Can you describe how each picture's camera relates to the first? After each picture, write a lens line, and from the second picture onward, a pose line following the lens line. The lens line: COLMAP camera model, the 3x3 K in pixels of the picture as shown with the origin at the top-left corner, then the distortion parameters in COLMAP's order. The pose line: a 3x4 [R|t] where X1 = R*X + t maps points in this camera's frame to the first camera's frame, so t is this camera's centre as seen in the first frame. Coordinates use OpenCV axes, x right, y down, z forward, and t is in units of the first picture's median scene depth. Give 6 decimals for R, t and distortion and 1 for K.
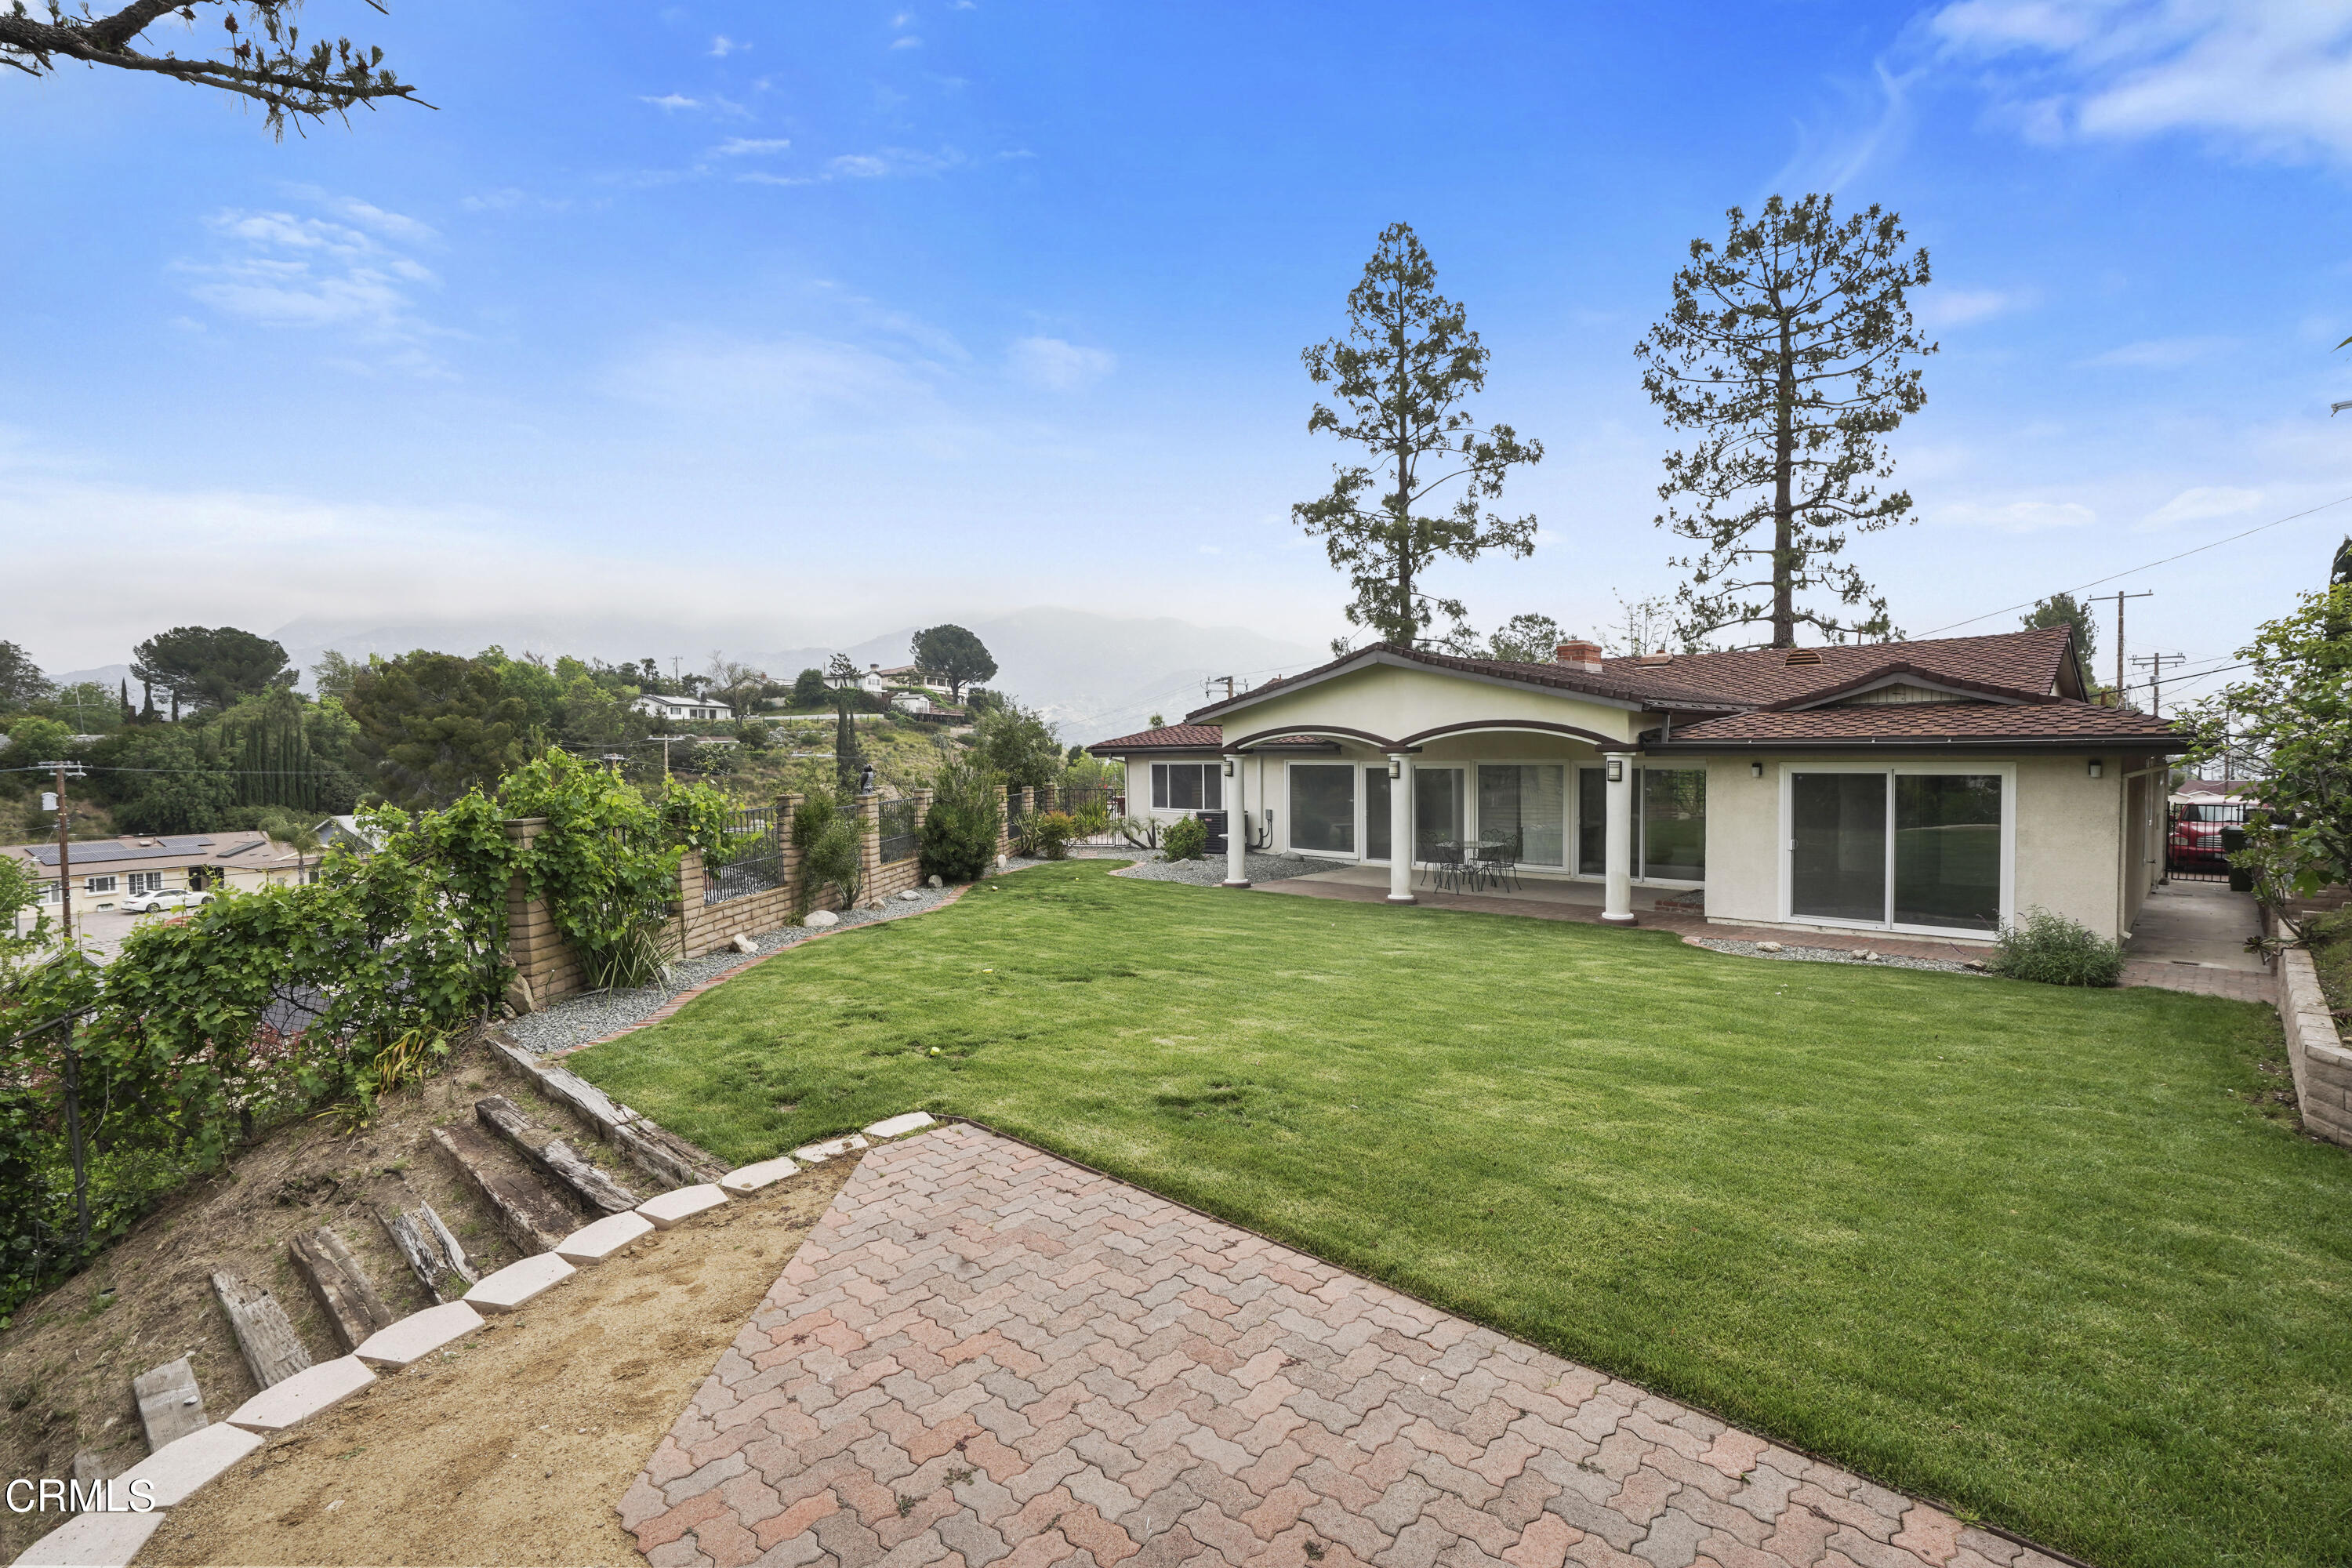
lens RADIAL K [[1078.6, 0, 1169.1], [0, 1078.6, 788.7], [0, 0, 1]] dist [-0.010805, 0.004310]
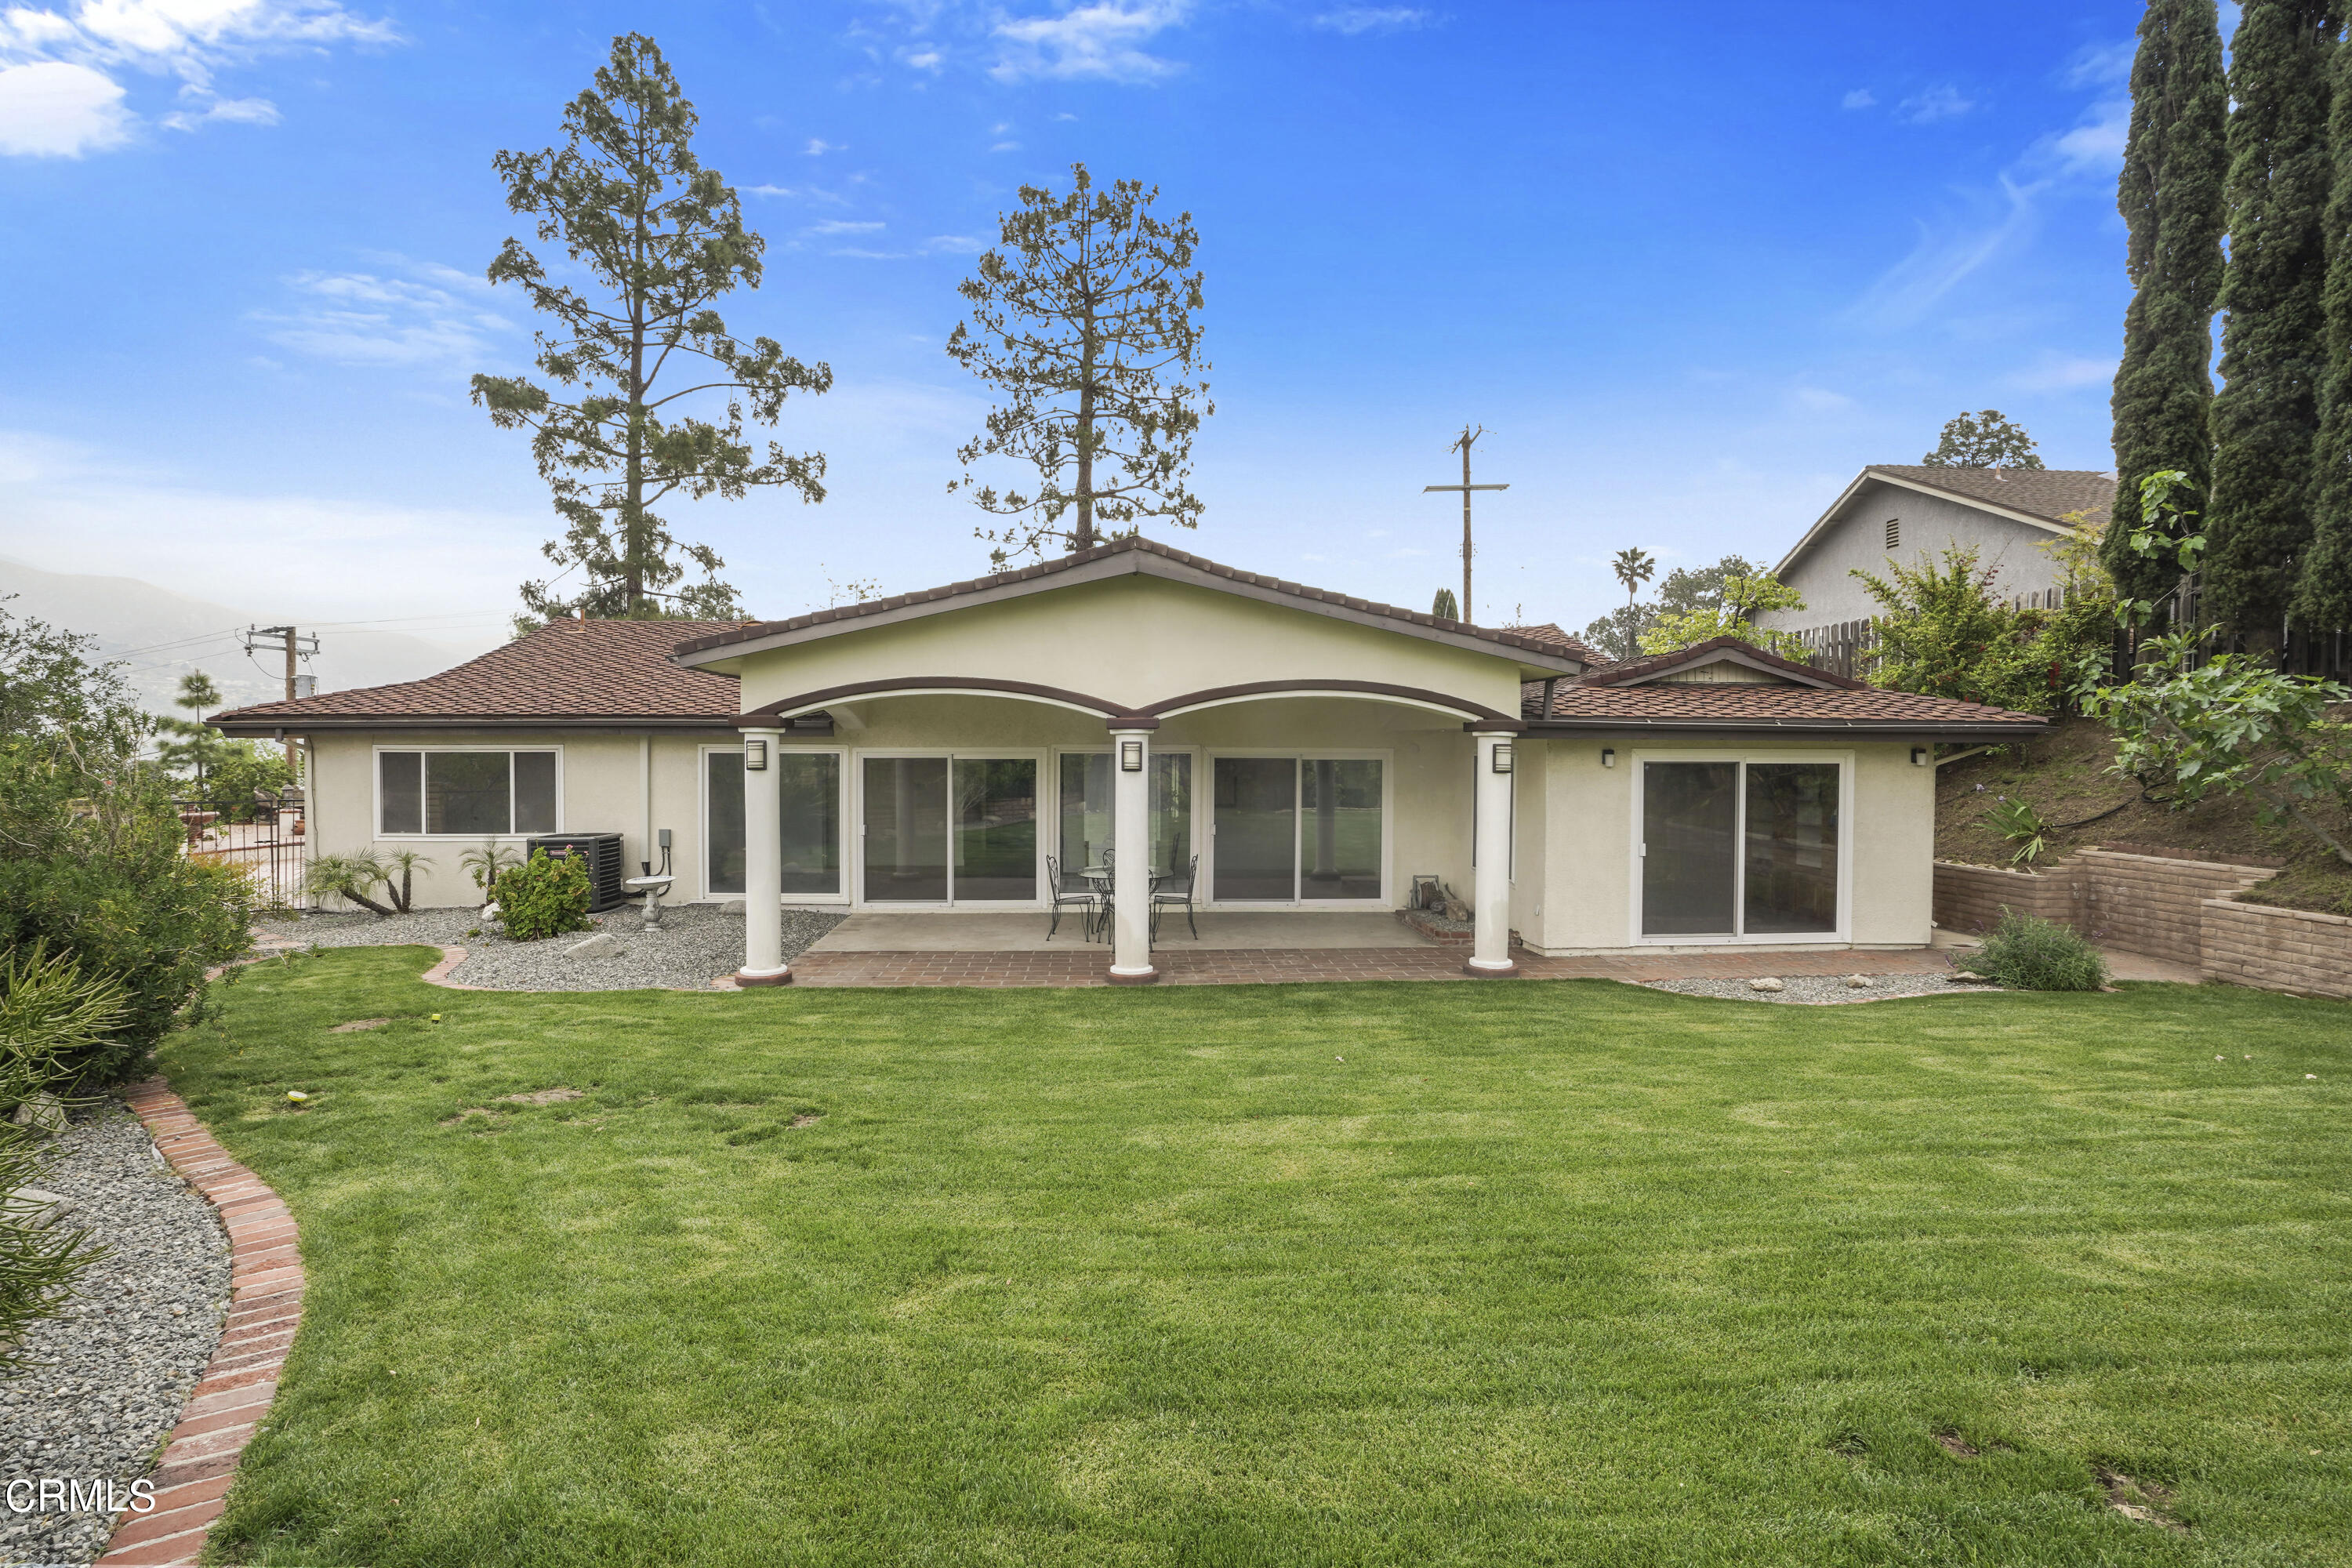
lens RADIAL K [[1125.7, 0, 1167.3], [0, 1125.7, 779.4], [0, 0, 1]] dist [-0.036800, 0.000103]
pose [[0.692070, -0.007732, 0.721789, -0.140460], [0.014242, 0.999894, -0.002944, -0.001905], [-0.721690, 0.012317, 0.692107, 0.340411]]
